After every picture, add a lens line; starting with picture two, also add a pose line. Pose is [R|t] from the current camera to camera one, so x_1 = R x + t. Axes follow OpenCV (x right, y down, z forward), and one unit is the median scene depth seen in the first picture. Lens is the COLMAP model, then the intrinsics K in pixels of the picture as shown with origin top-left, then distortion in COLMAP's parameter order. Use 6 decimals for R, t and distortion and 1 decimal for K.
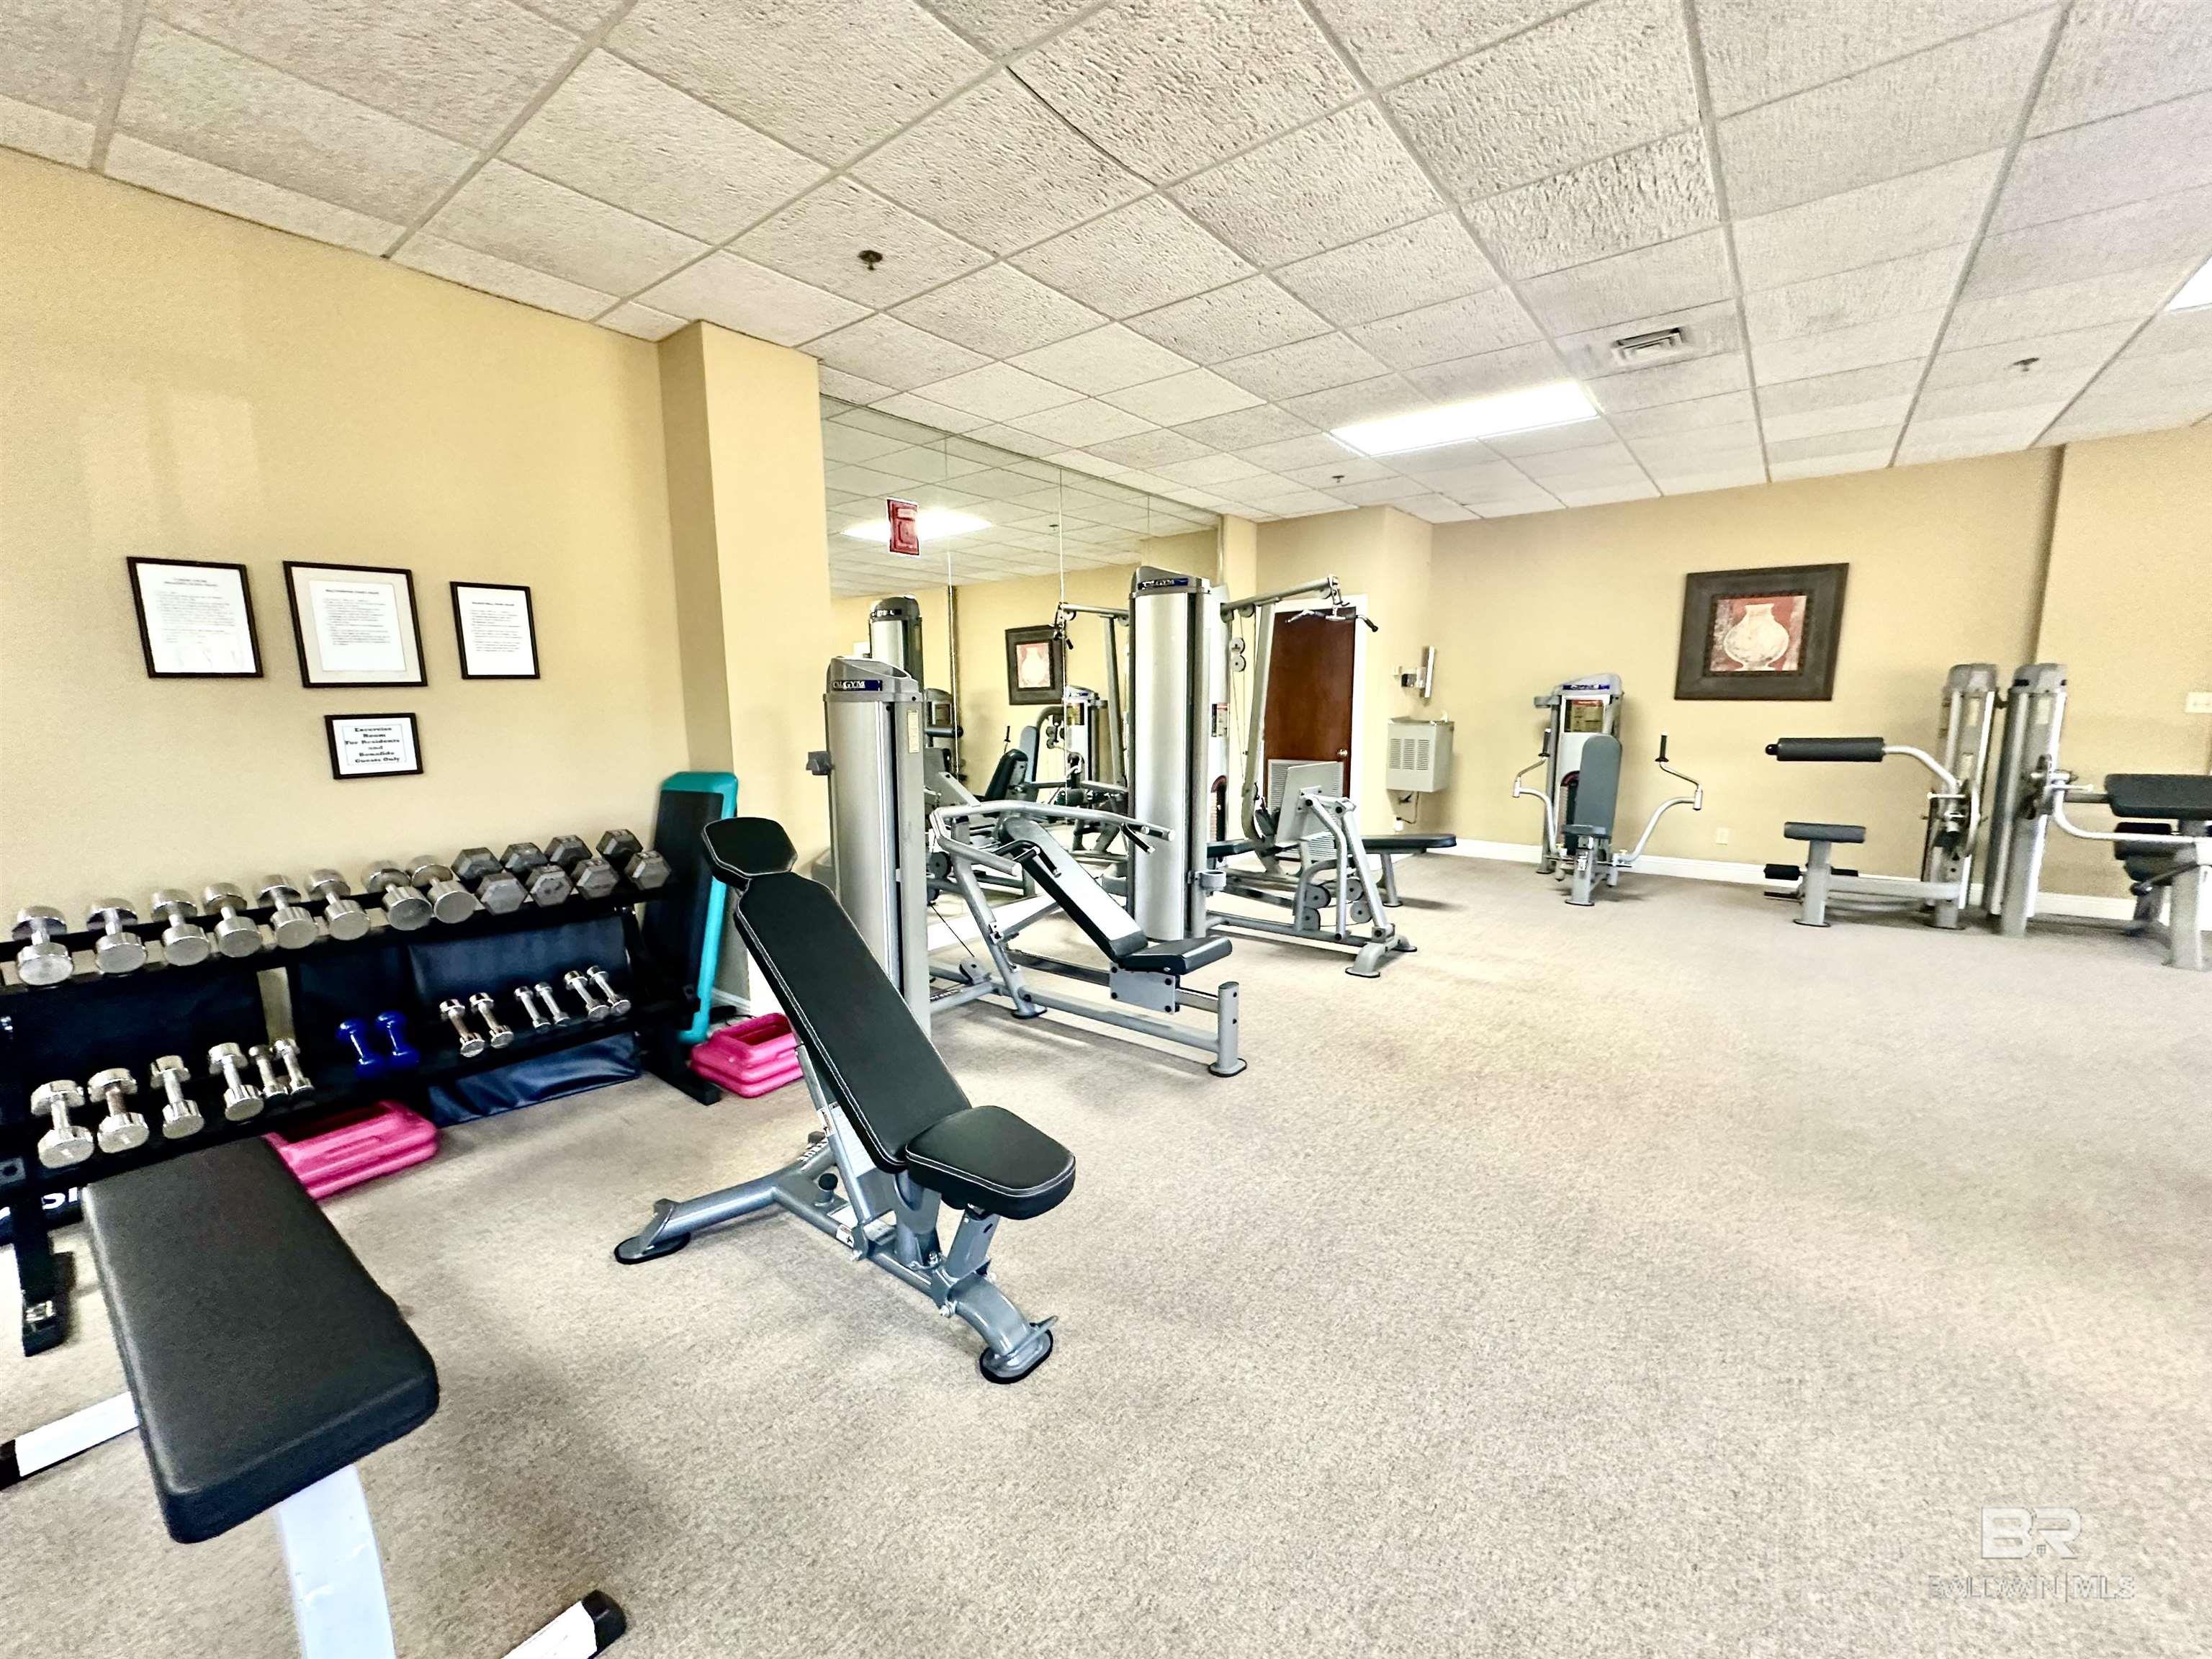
lens RADIAL K [[885.2, 0, 1106.0], [0, 885.2, 829.5], [0, 0, 1]] dist [-0.000357, 0.000591]
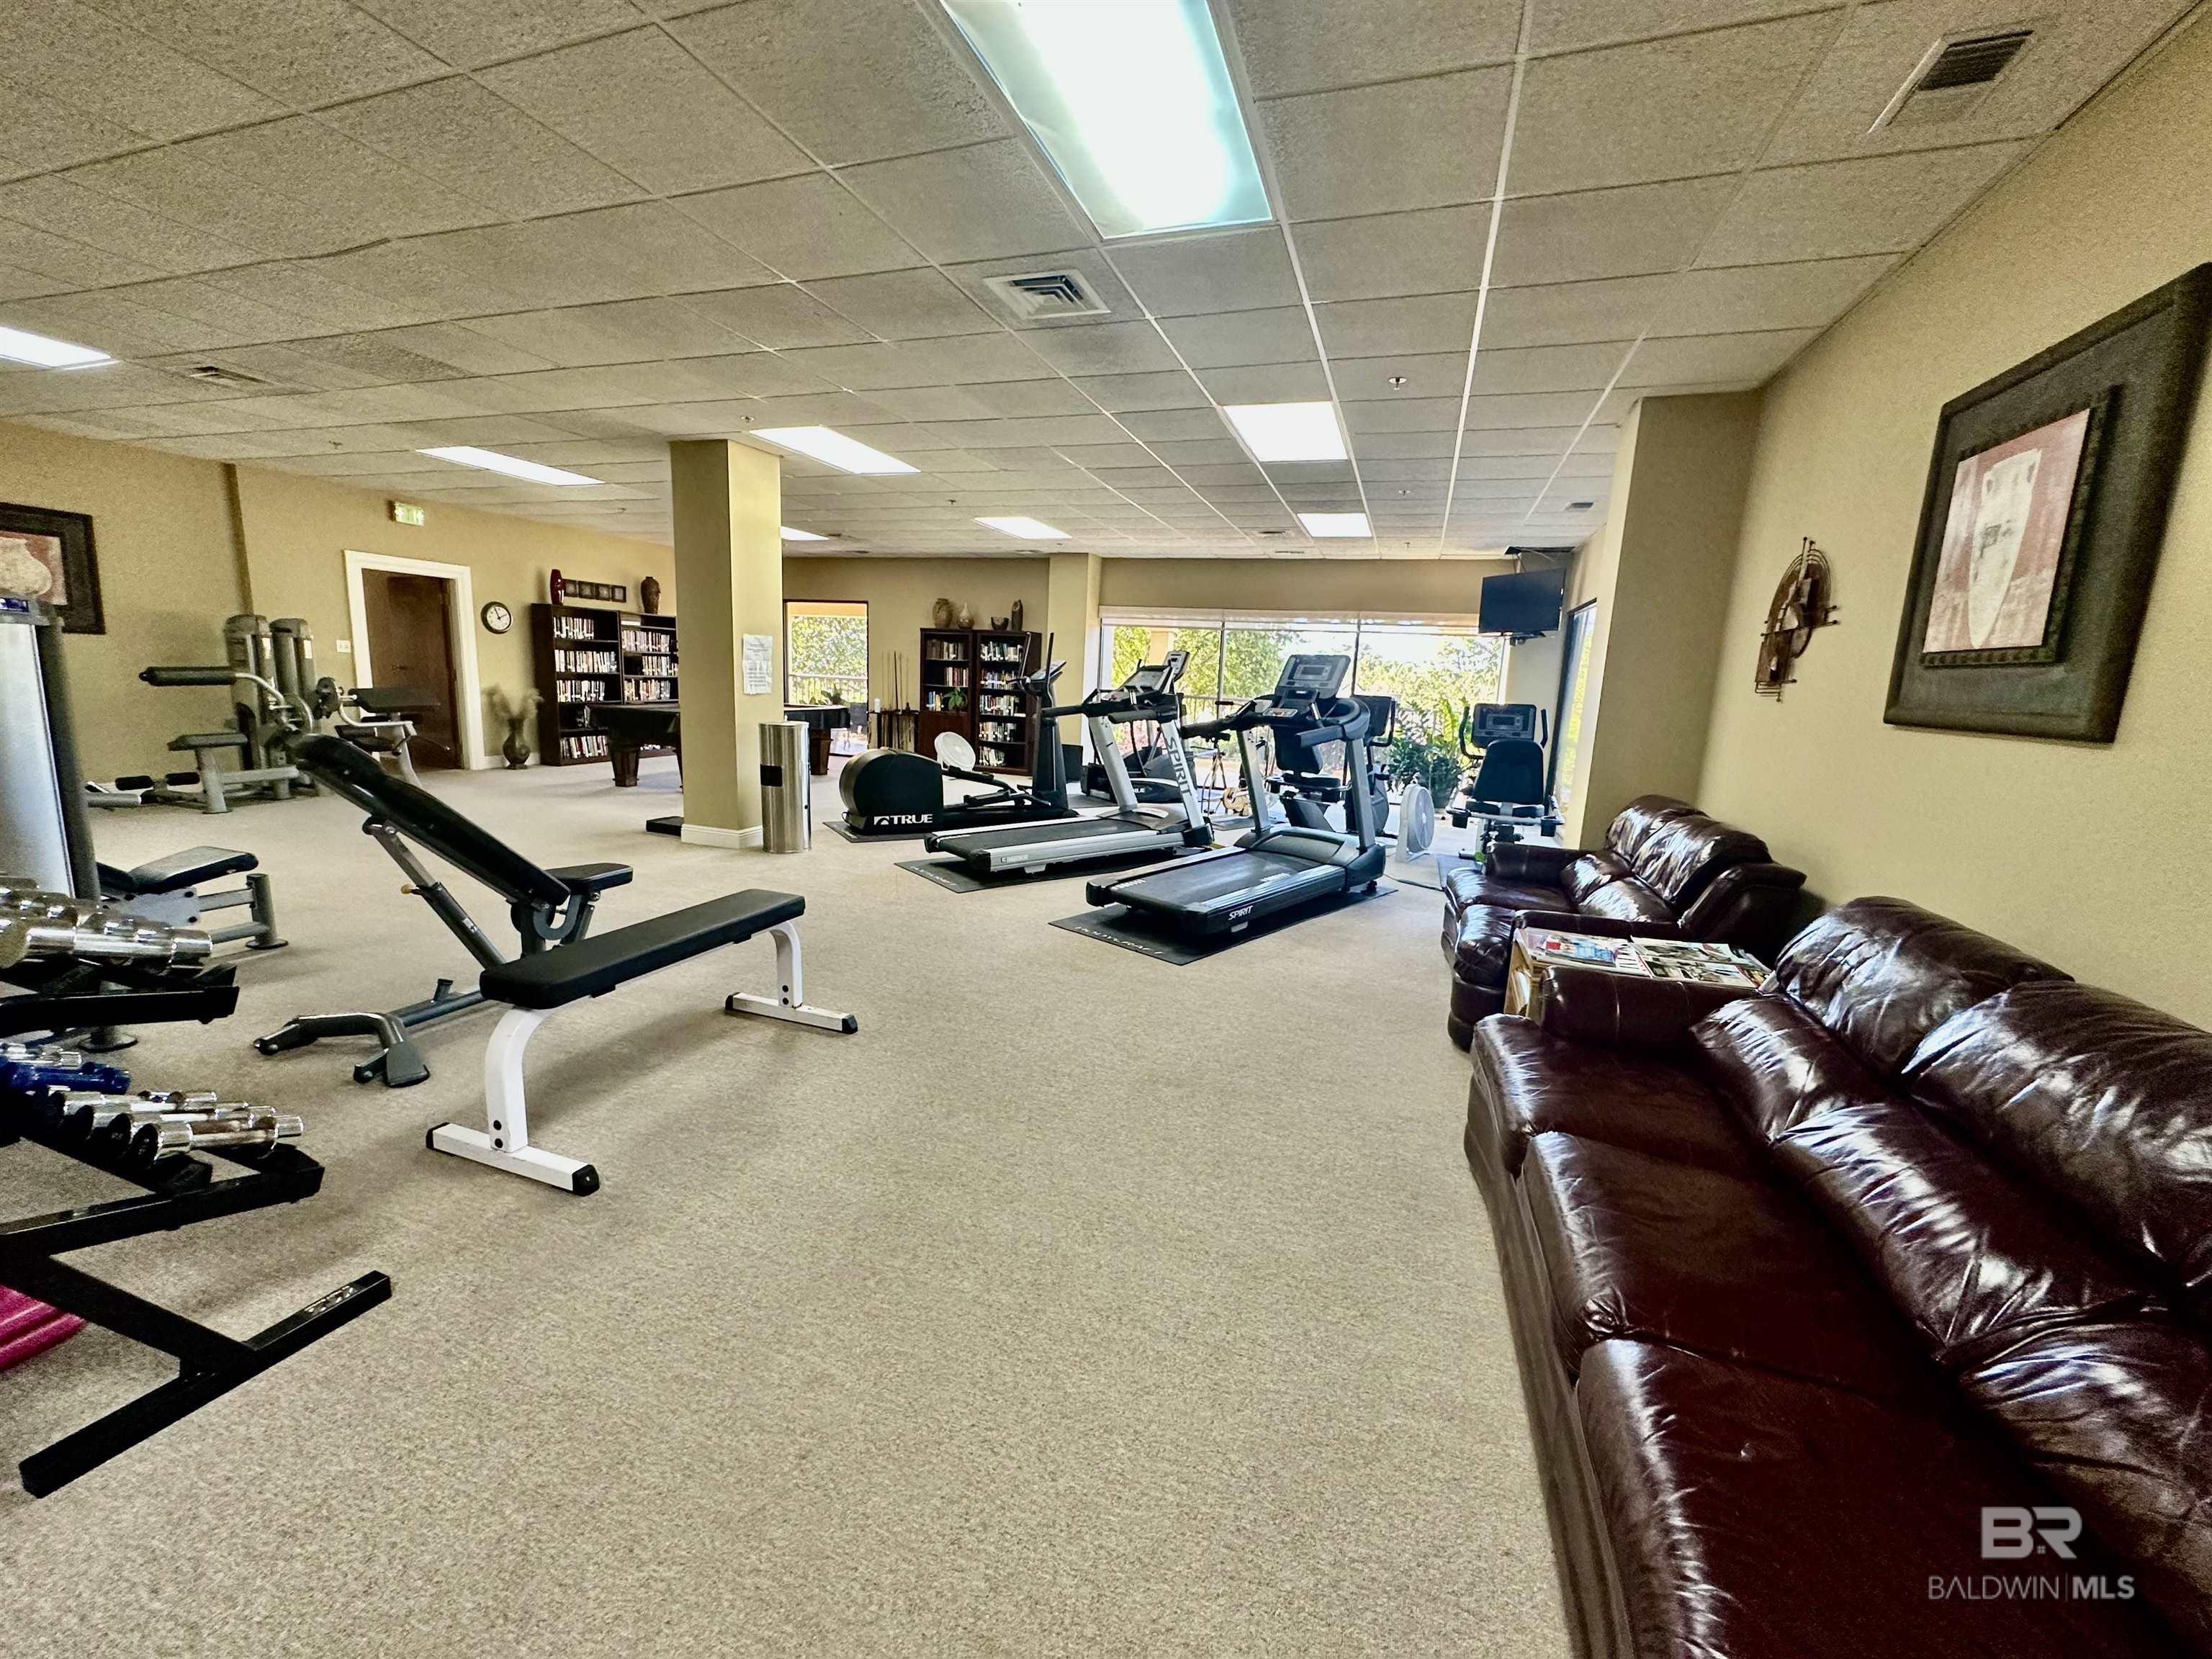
lens RADIAL K [[881.9, 0, 1106.0], [0, 881.9, 829.5], [0, 0, 1]] dist [0.000651, 0.000237]
pose [[-0.311092, -0.167057, 0.935582, -0.728873], [0.094059, 0.974184, 0.205226, -0.011944], [-0.945714, 0.151844, -0.287347, 0.136585]]
